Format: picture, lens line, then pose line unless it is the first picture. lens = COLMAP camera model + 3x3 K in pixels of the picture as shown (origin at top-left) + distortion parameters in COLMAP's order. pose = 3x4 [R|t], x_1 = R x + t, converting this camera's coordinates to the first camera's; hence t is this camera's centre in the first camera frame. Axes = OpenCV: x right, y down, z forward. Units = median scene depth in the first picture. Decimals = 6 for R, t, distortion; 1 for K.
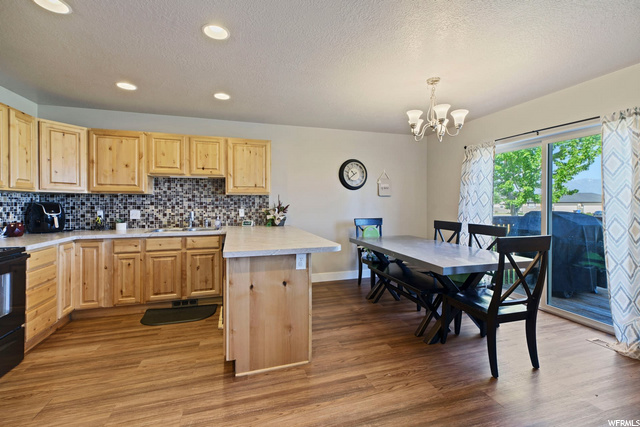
lens RADIAL K [[278.4, 0, 322.2], [0, 278.4, 204.2], [0, 0, 1]] dist [0.004141, -0.000261]
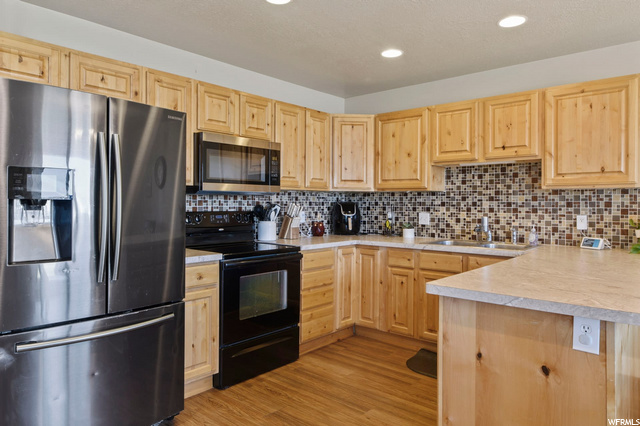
lens RADIAL K [[432.3, 0, 319.6], [0, 432.3, 202.5], [0, 0, 1]] dist [0.007985, 0.002471]
pose [[0.518233, 0.003253, -0.855233, 0.200144], [-0.008553, 0.999962, -0.001380, -0.002362], [0.855197, 0.008030, 0.518241, 0.176074]]
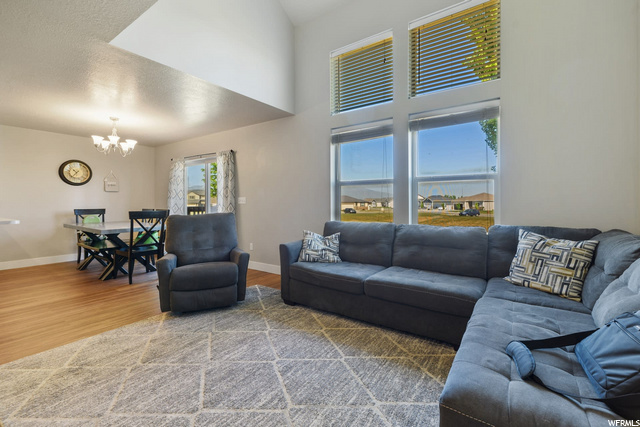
lens RADIAL K [[278.4, 0, 321.5], [0, 278.4, 203.1], [0, 0, 1]] dist [0.004141, -0.000261]
pose [[0.791451, -0.000420, 0.611232, 0.300953], [0.002939, 0.999991, -0.003119, 0.043422], [-0.611225, 0.004265, 0.791445, -0.831061]]
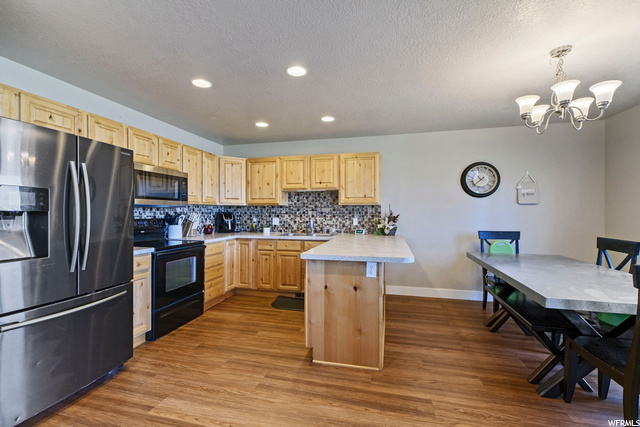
lens RADIAL K [[278.4, 0, 322.1], [0, 278.4, 212.4], [0, 0, 1]] dist [0.004141, -0.000261]
pose [[0.853922, 0.001223, -0.520399, 0.202222], [-0.003128, 0.999991, -0.002783, -0.001824], [0.520391, 0.004004, 0.853919, 0.016450]]
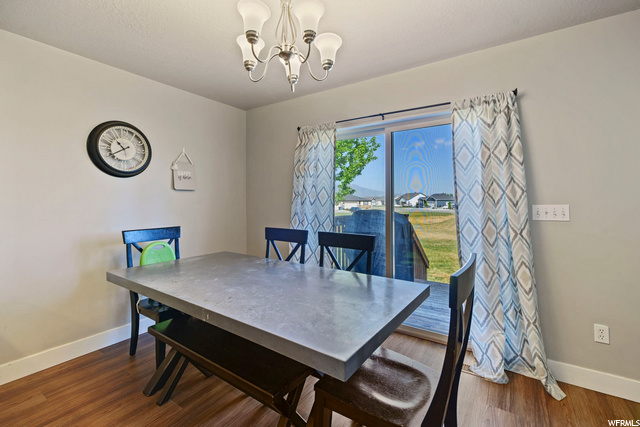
lens RADIAL K [[278.4, 0, 316.2], [0, 278.4, 199.4], [0, 0, 1]] dist [0.004141, -0.000261]
pose [[0.783547, 0.003524, 0.621323, 0.099957], [0.003252, 0.999947, -0.009772, -0.002590], [-0.621324, 0.009678, 0.783494, 0.476248]]
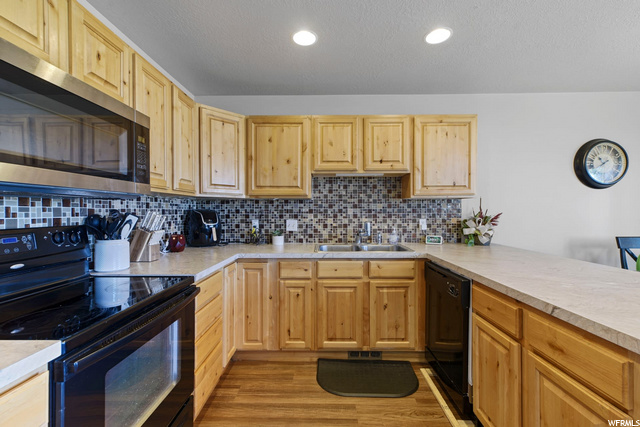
lens RADIAL K [[278.4, 0, 322.7], [0, 278.4, 212.6], [0, 0, 1]] dist [0.004141, -0.000261]
pose [[0.949585, 0.002190, -0.313502, -0.385866], [-0.001098, 0.999993, 0.003660, -0.001353], [0.313508, -0.003131, 0.949581, 0.318311]]
